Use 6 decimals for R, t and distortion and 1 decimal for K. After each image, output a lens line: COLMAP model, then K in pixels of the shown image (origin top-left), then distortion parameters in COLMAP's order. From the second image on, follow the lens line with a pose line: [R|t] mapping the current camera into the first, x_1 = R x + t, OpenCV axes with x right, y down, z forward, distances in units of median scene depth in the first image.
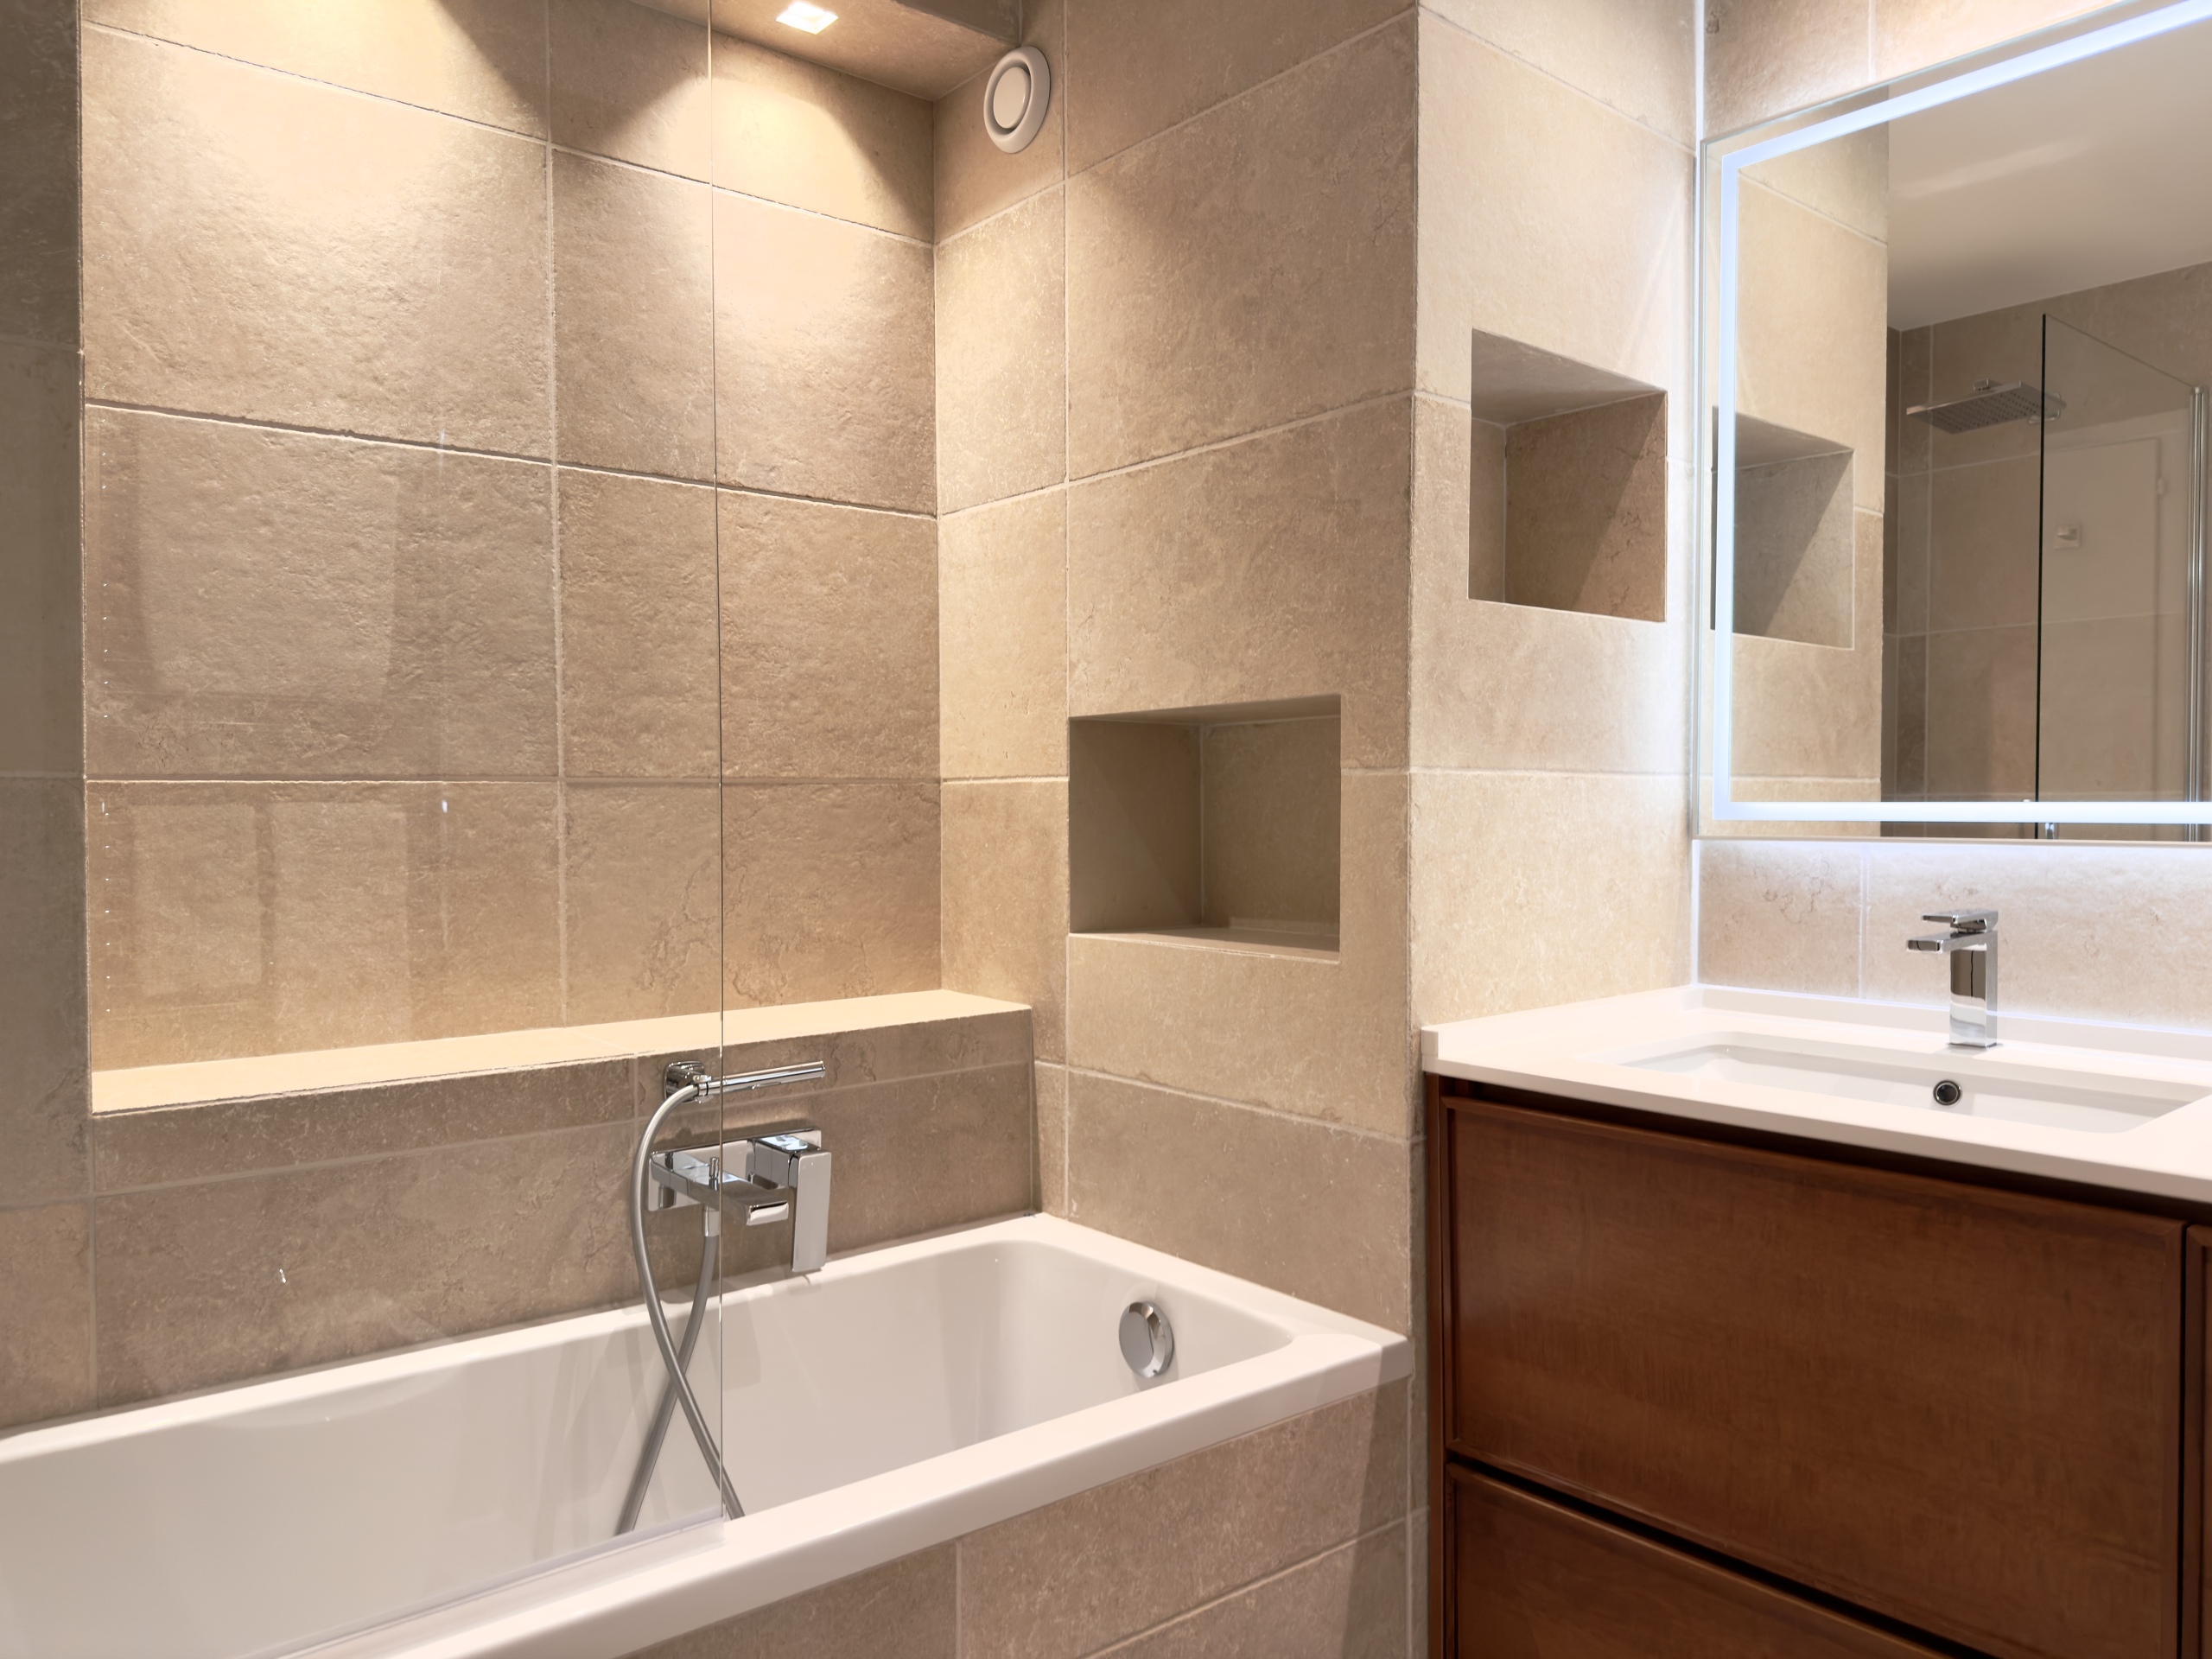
lens RADIAL K [[1573.2, 0, 1094.5], [0, 1573.2, 837.4], [0, 0, 1]] dist [0.041358, -0.048826]
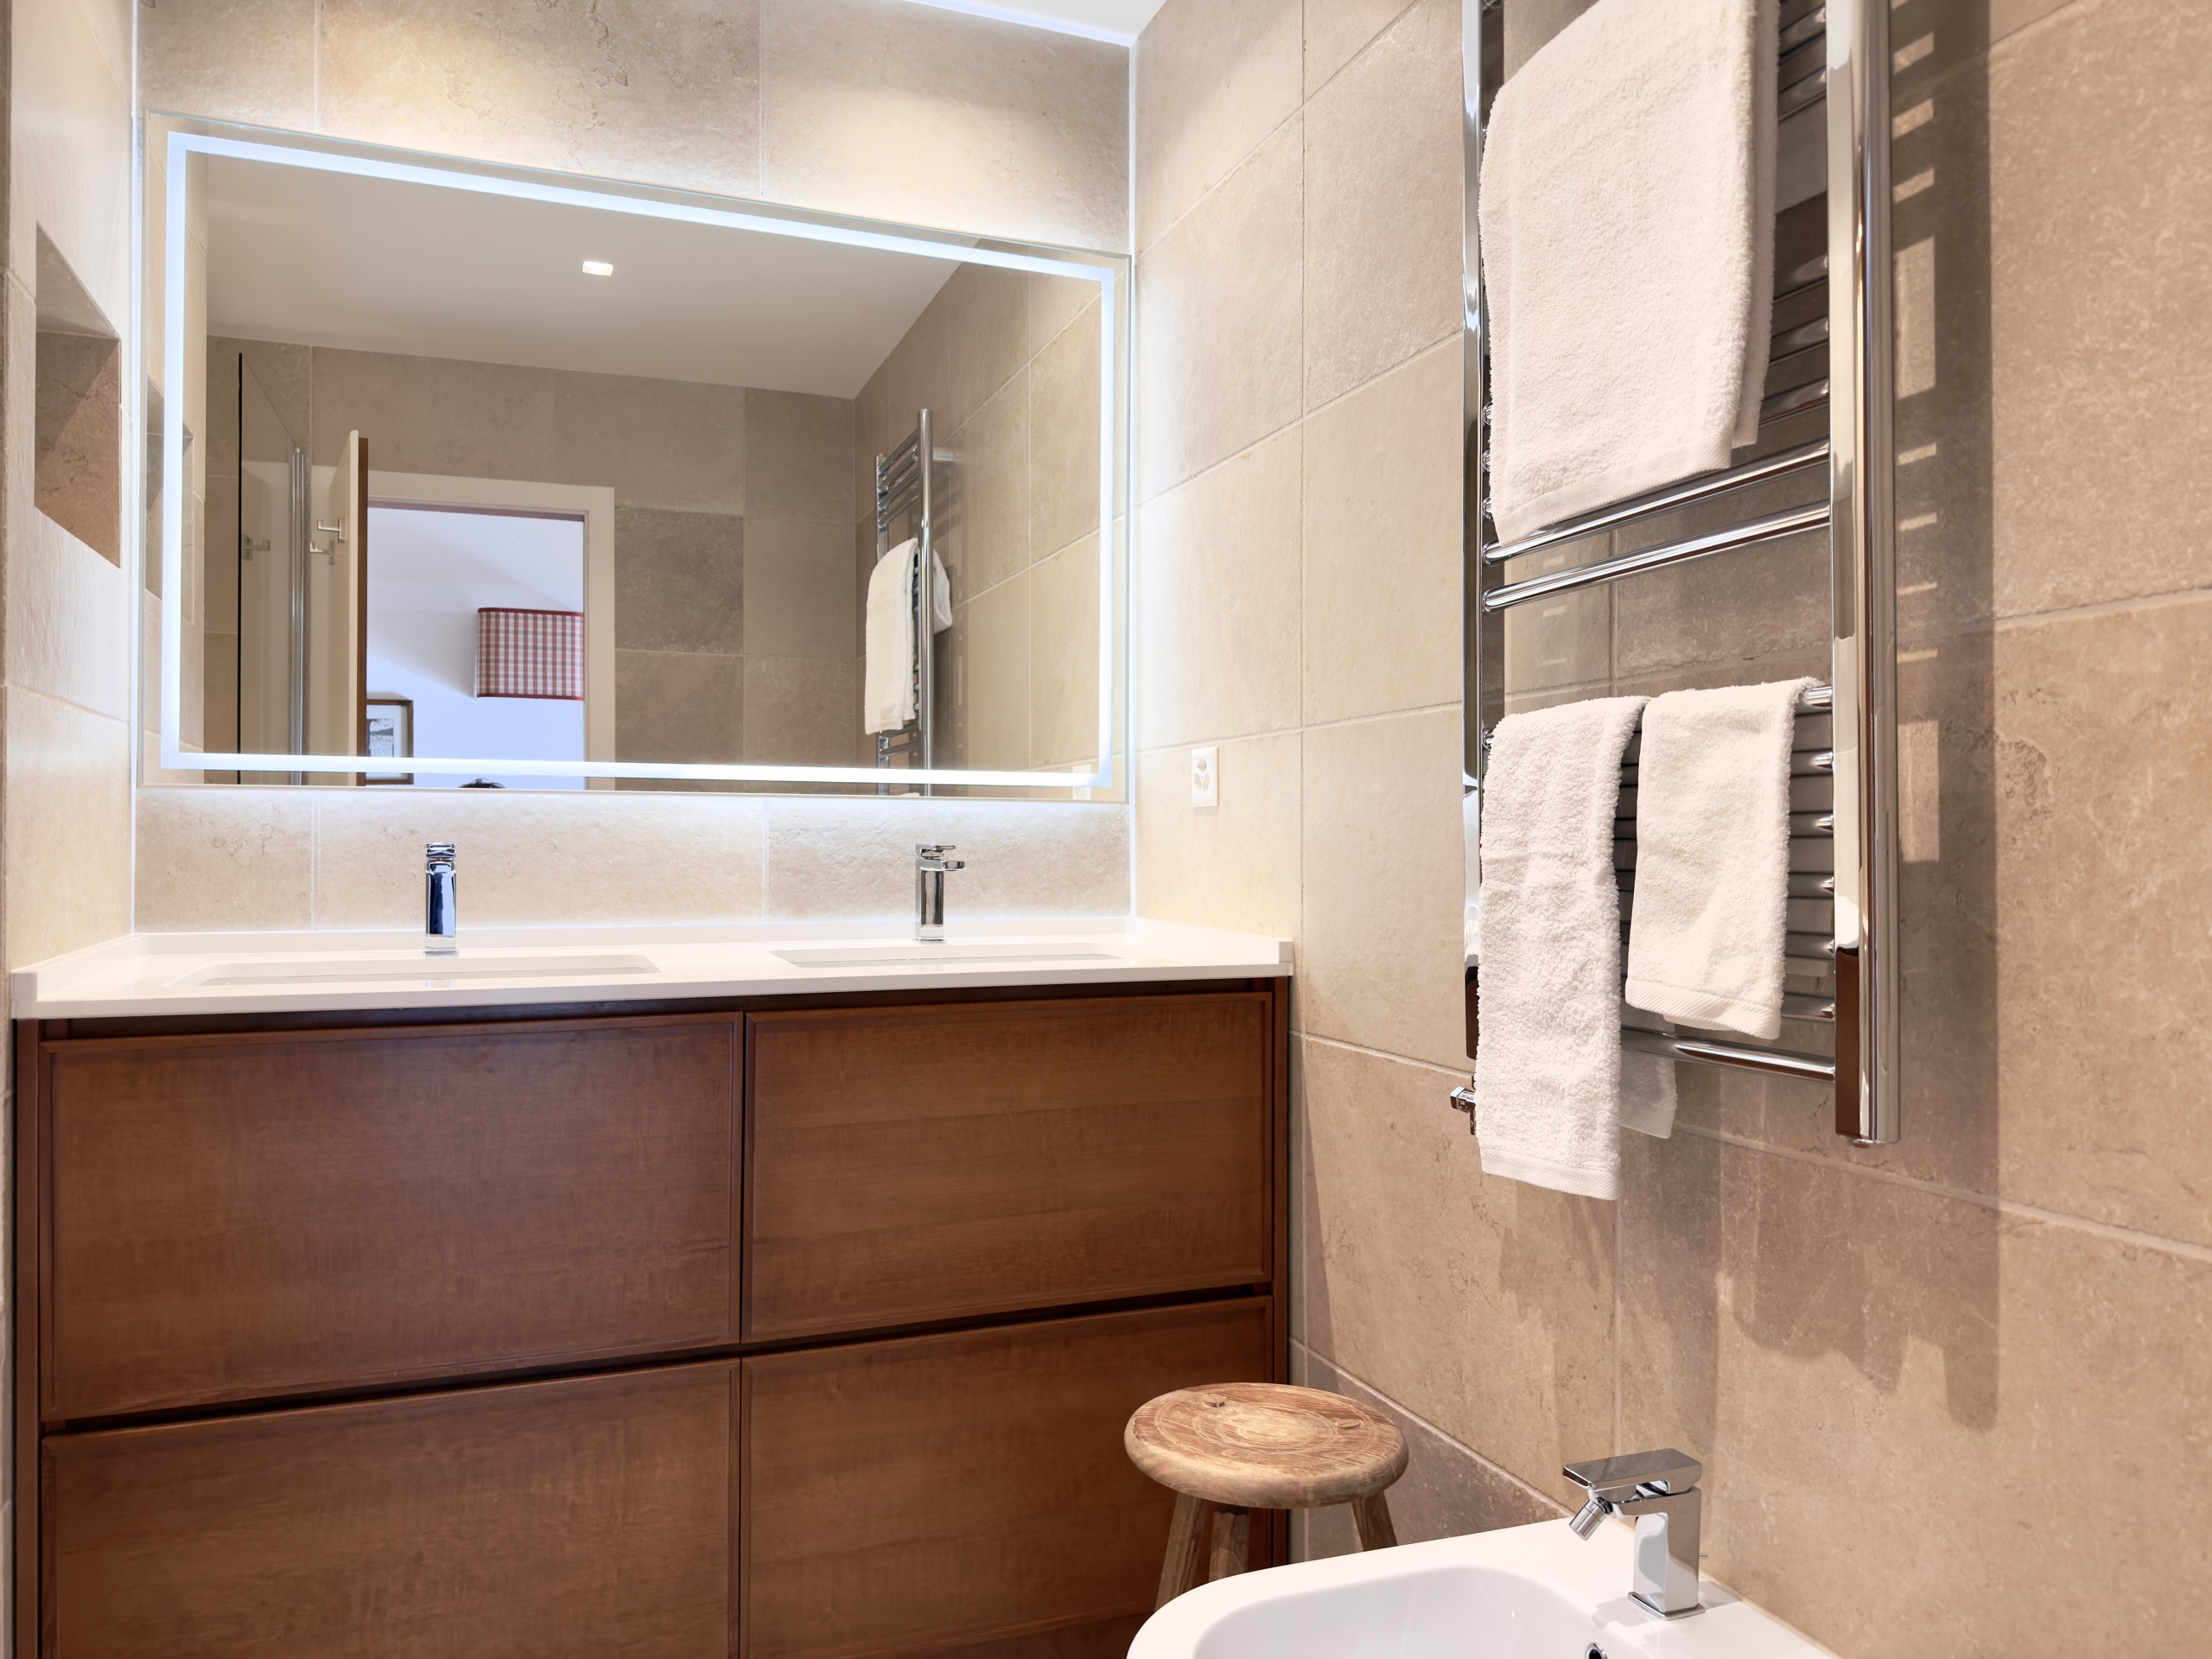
lens RADIAL K [[1573.2, 0, 1094.5], [0, 1573.2, 837.4], [0, 0, 1]] dist [0.041358, -0.048826]
pose [[0.324616, 0.008397, 0.945809, -0.406156], [0.016032, 0.999768, -0.014379, 0.060877], [-0.945710, 0.019831, 0.324406, 0.102684]]
